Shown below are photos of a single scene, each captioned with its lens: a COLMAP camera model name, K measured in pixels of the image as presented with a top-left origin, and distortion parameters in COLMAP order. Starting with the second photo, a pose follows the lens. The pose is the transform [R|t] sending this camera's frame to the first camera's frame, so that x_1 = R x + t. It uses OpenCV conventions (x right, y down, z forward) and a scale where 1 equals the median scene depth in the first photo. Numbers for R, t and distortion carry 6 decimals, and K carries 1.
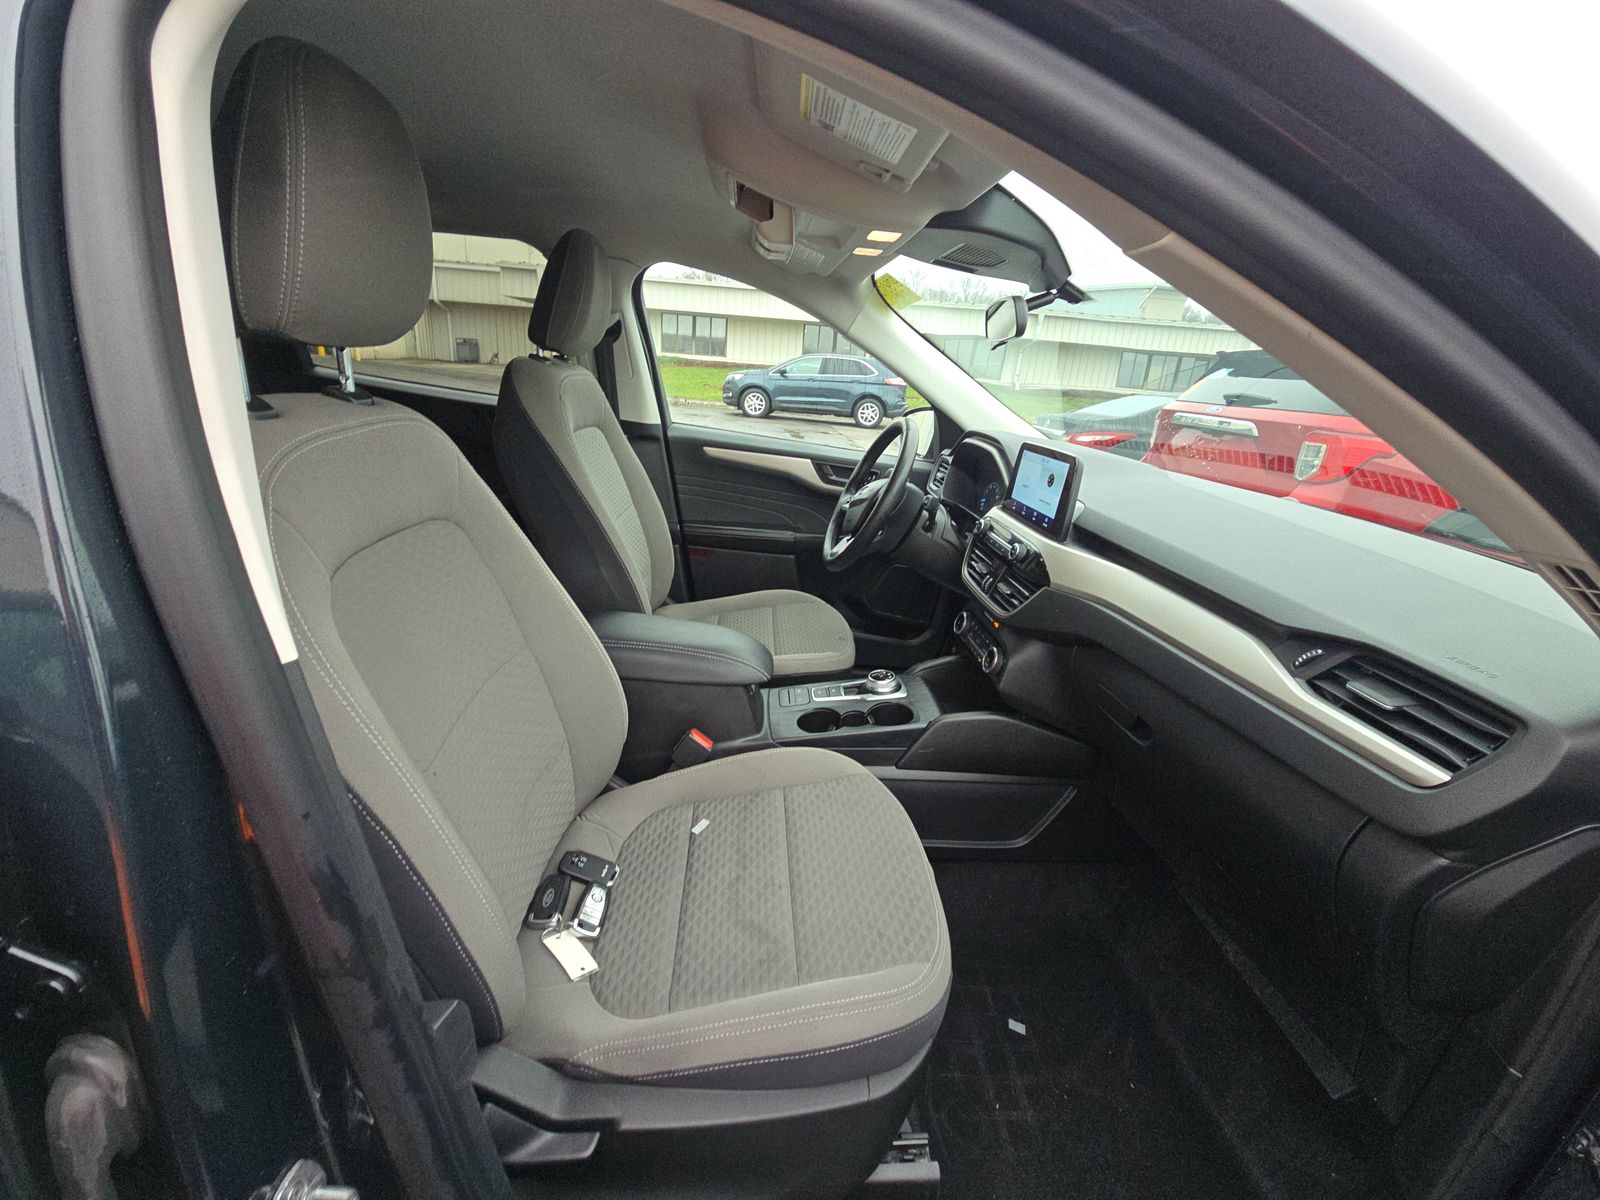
lens RADIAL K [[649.6, 0, 796.9], [0, 649.6, 575.6], [0, 0, 1]] dist [0.001120, -0.003531]
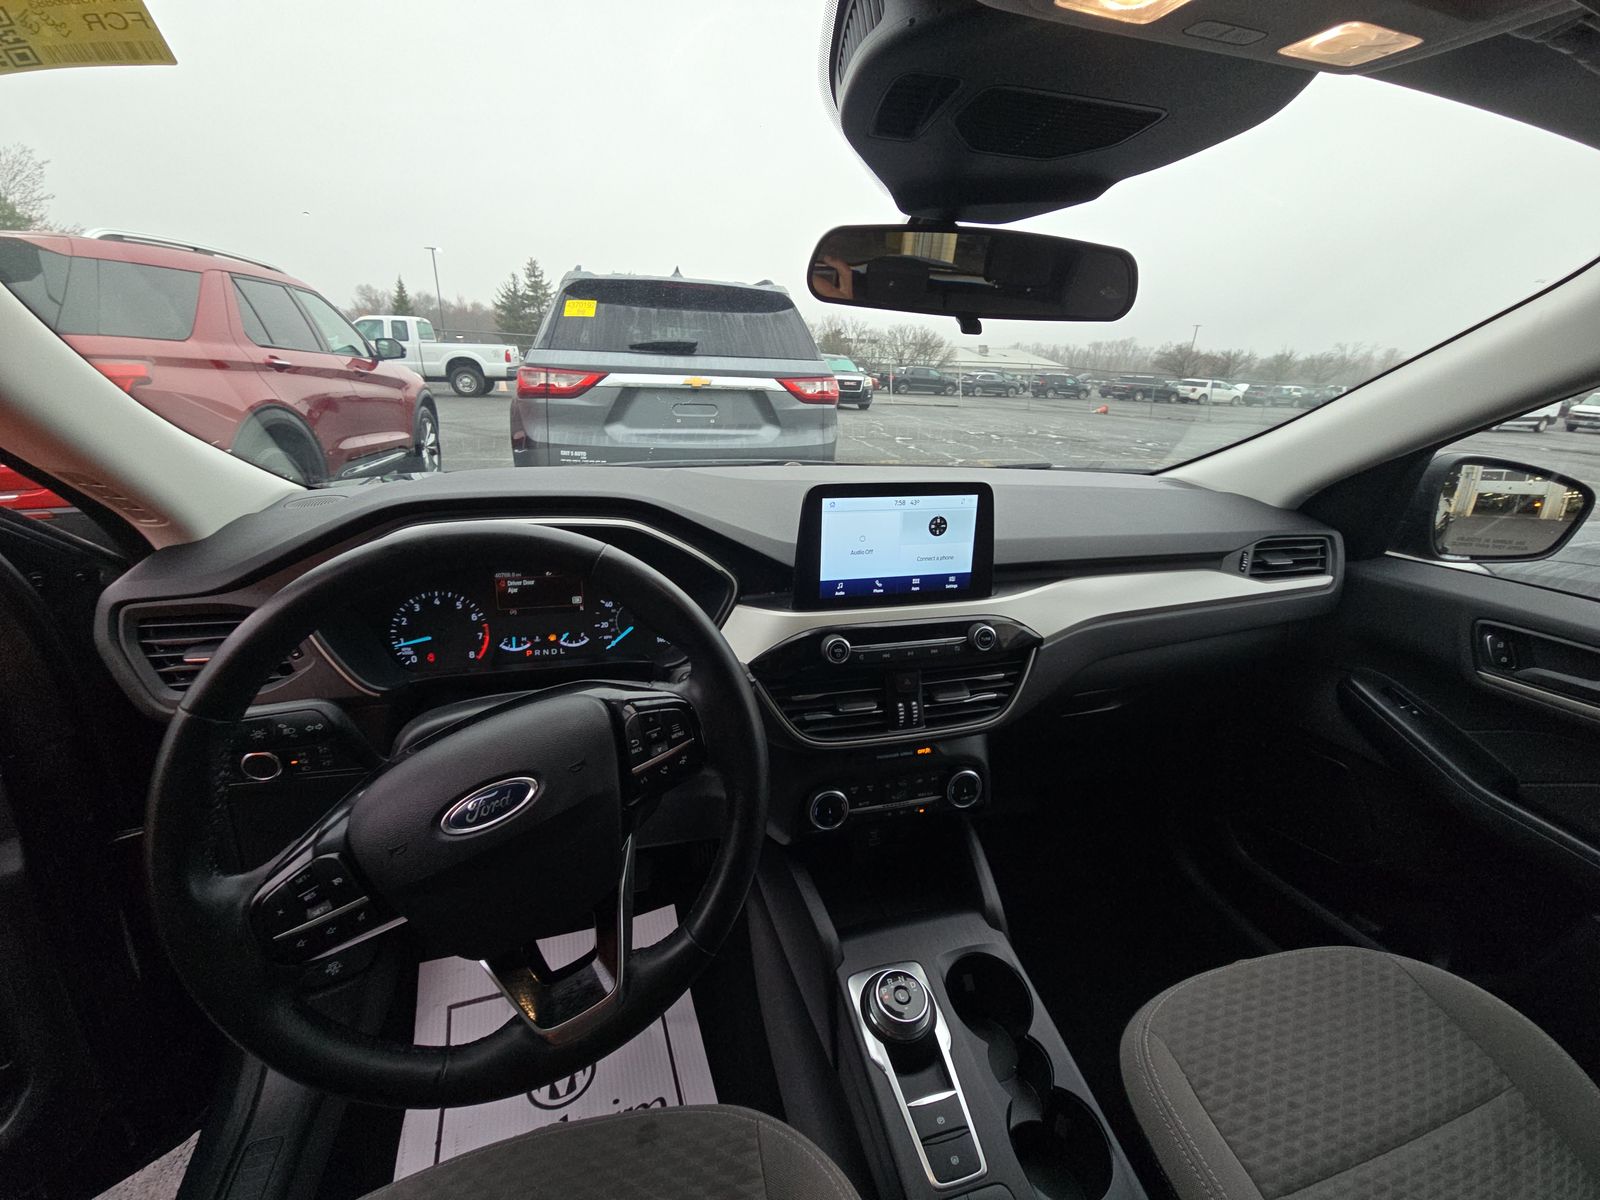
lens RADIAL K [[649.6, 0, 796.9], [0, 649.6, 575.6], [0, 0, 1]] dist [0.001120, -0.003531]
pose [[-0.205267, -0.438798, 0.874827, -0.185363], [0.231436, 0.846747, 0.479017, -0.482720], [-0.950948, 0.300793, -0.072256, 1.274032]]
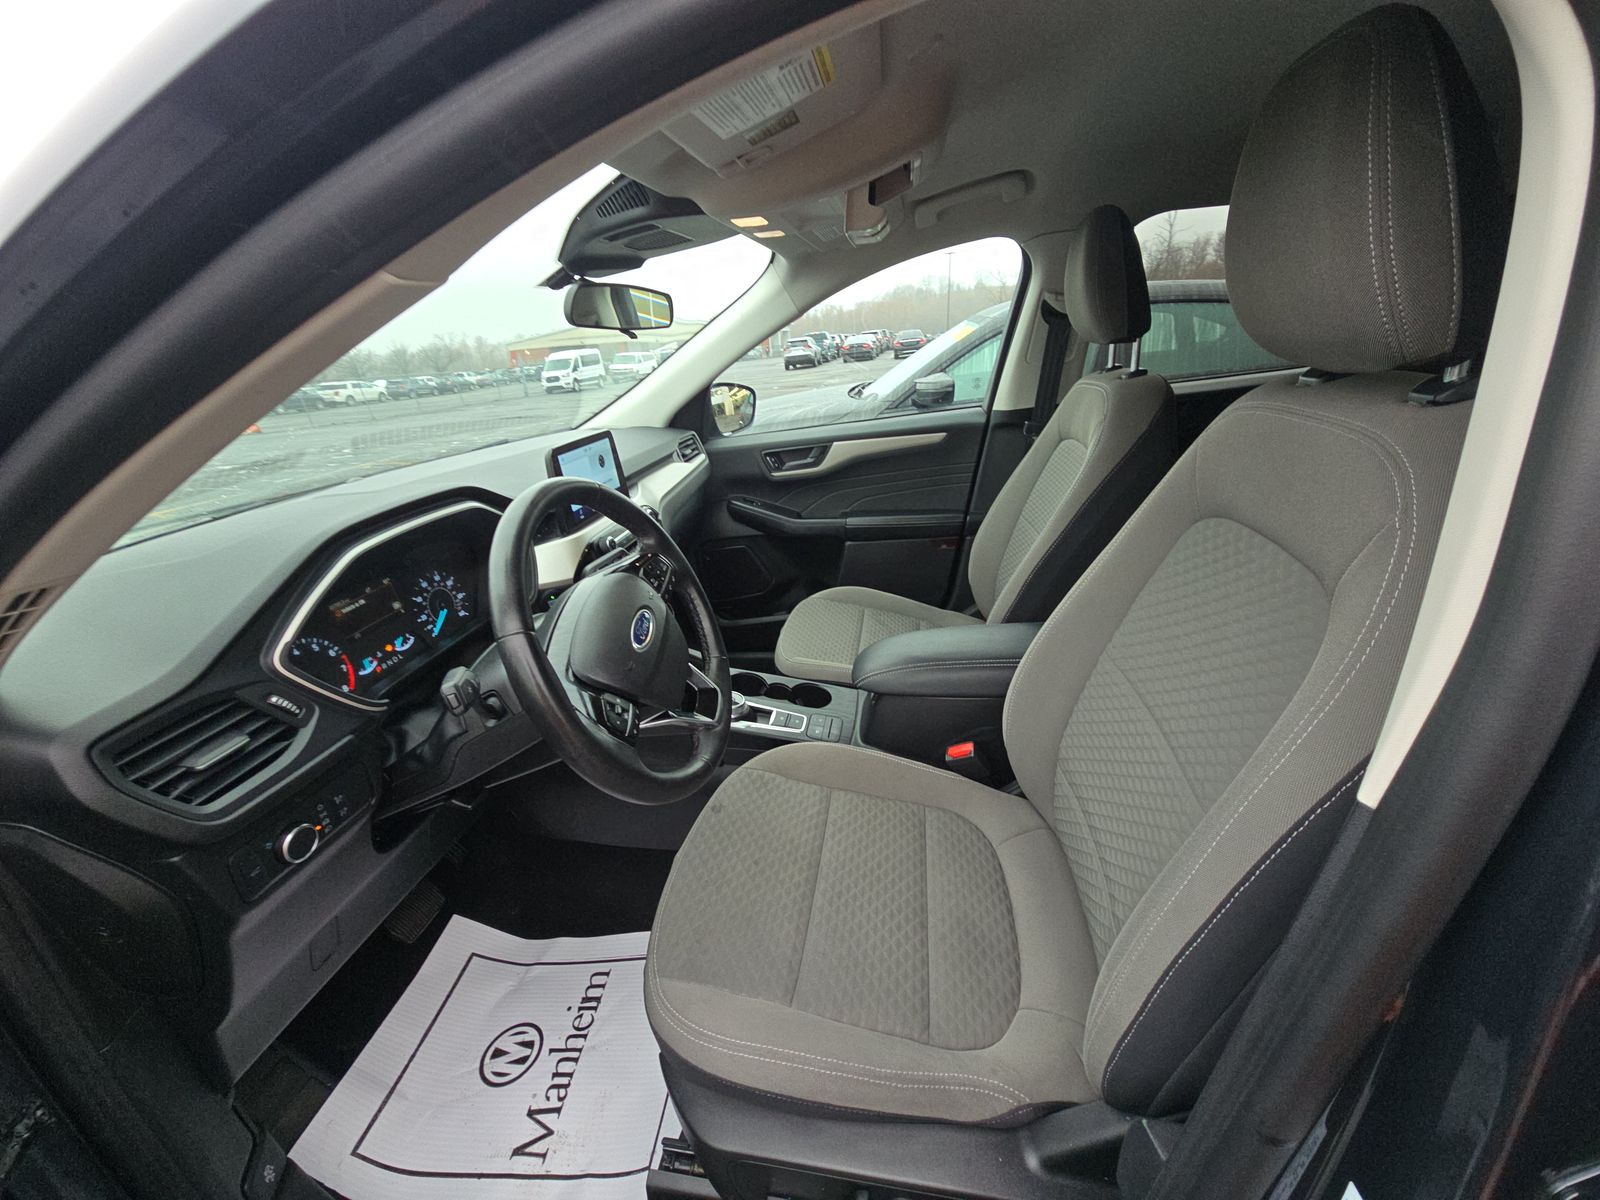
lens RADIAL K [[649.6, 0, 796.9], [0, 649.6, 575.6], [0, 0, 1]] dist [0.001120, -0.003531]
pose [[-0.975284, -0.126537, 0.181134, -0.128229], [0.014884, 0.780290, 0.625241, -0.697965], [-0.220453, 0.612483, -0.759121, 1.969213]]
